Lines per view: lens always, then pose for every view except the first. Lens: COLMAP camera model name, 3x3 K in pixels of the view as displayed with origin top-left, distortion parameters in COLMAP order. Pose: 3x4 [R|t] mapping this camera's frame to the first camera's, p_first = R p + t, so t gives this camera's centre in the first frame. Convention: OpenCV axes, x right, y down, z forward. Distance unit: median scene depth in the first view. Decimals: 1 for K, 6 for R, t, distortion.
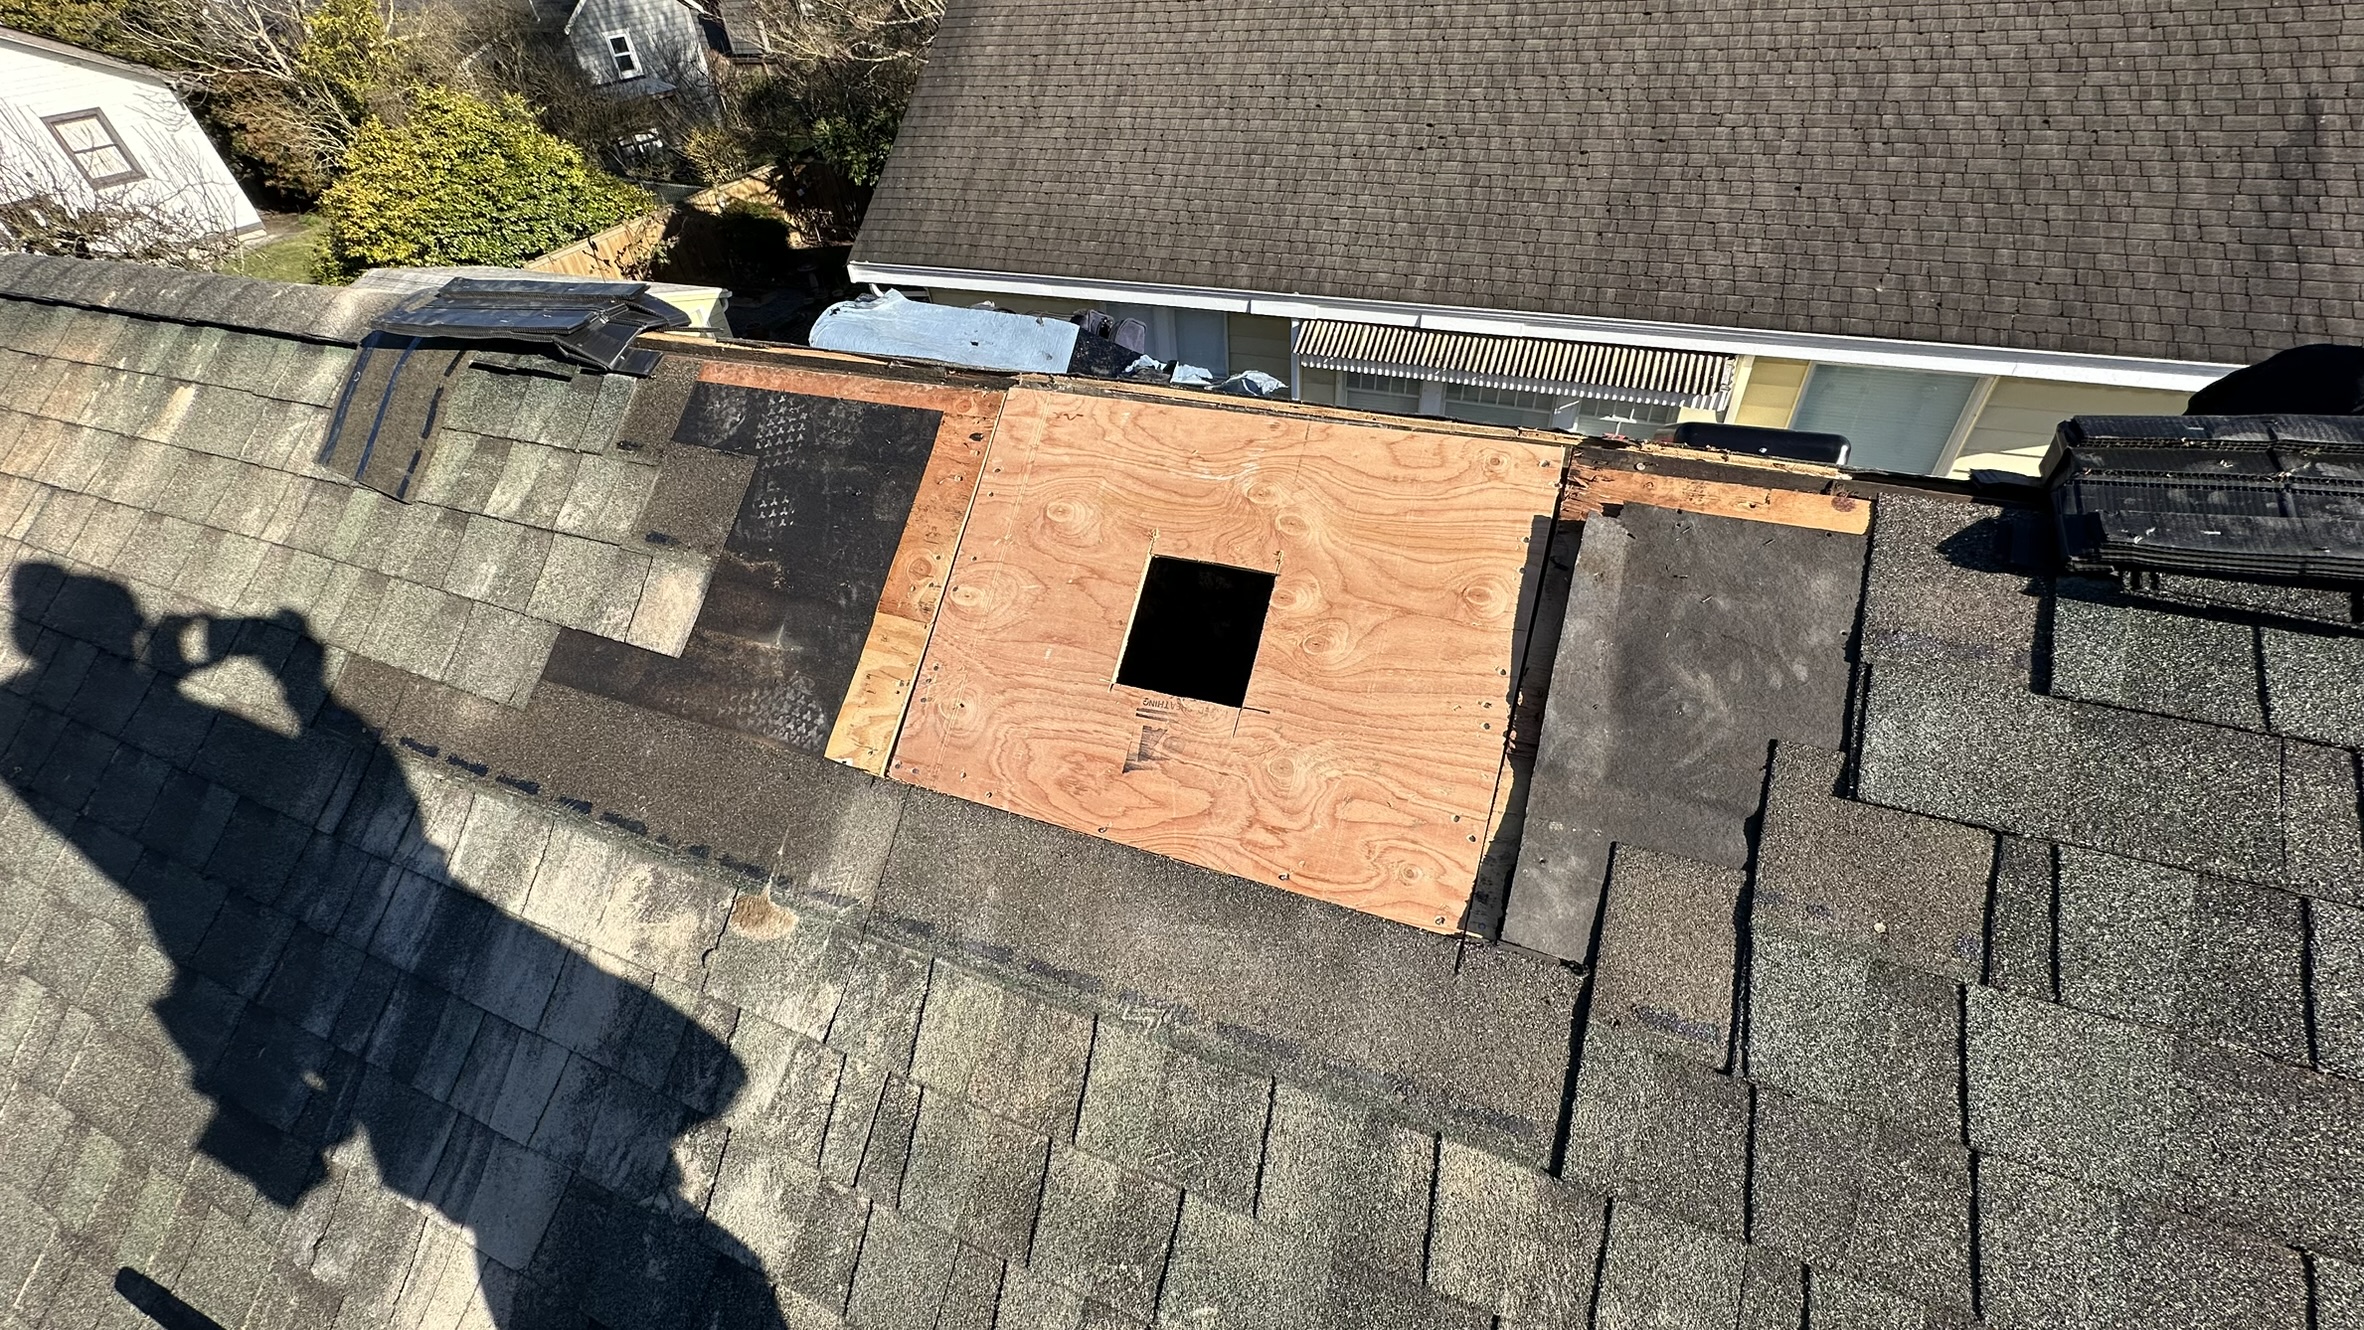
lens RADIAL K [[939.3, 0, 1179.4], [0, 939.3, 667.6], [0, 0, 1]] dist [-0.001128, 0.000173]
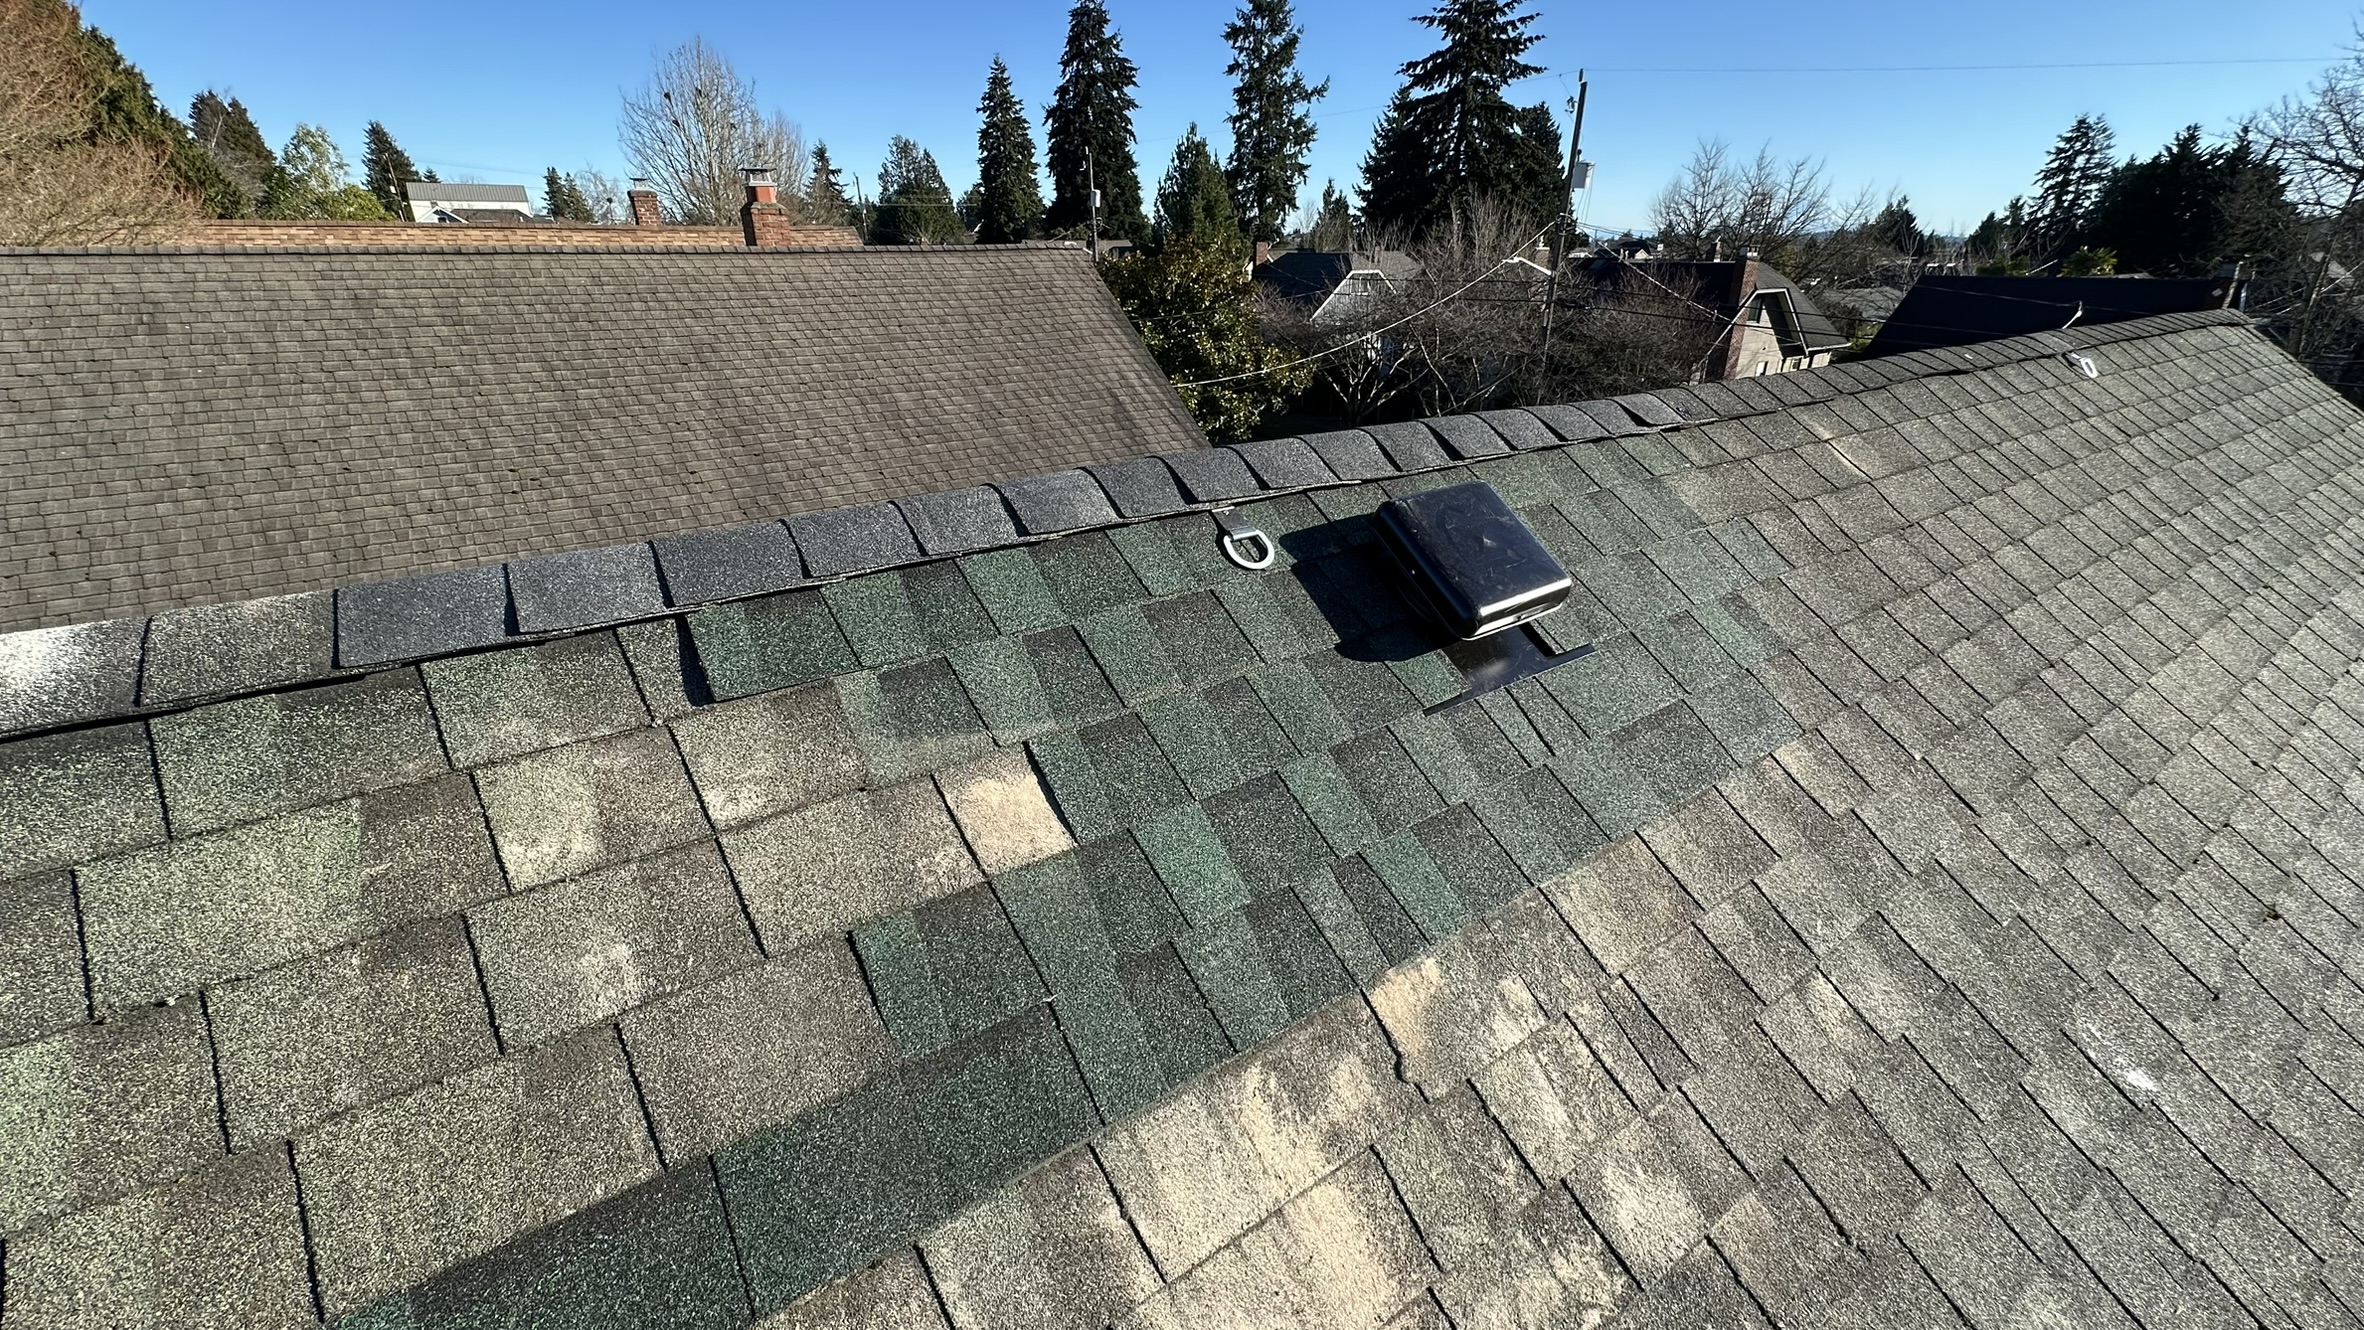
lens RADIAL K [[939.3, 0, 1179.4], [0, 939.3, 667.6], [0, 0, 1]] dist [-0.001128, 0.000173]
pose [[0.548566, -0.281907, 0.787149, -0.970941], [0.517657, 0.853821, -0.054972, -0.047714], [-0.656587, 0.437629, 0.614308, 0.377932]]
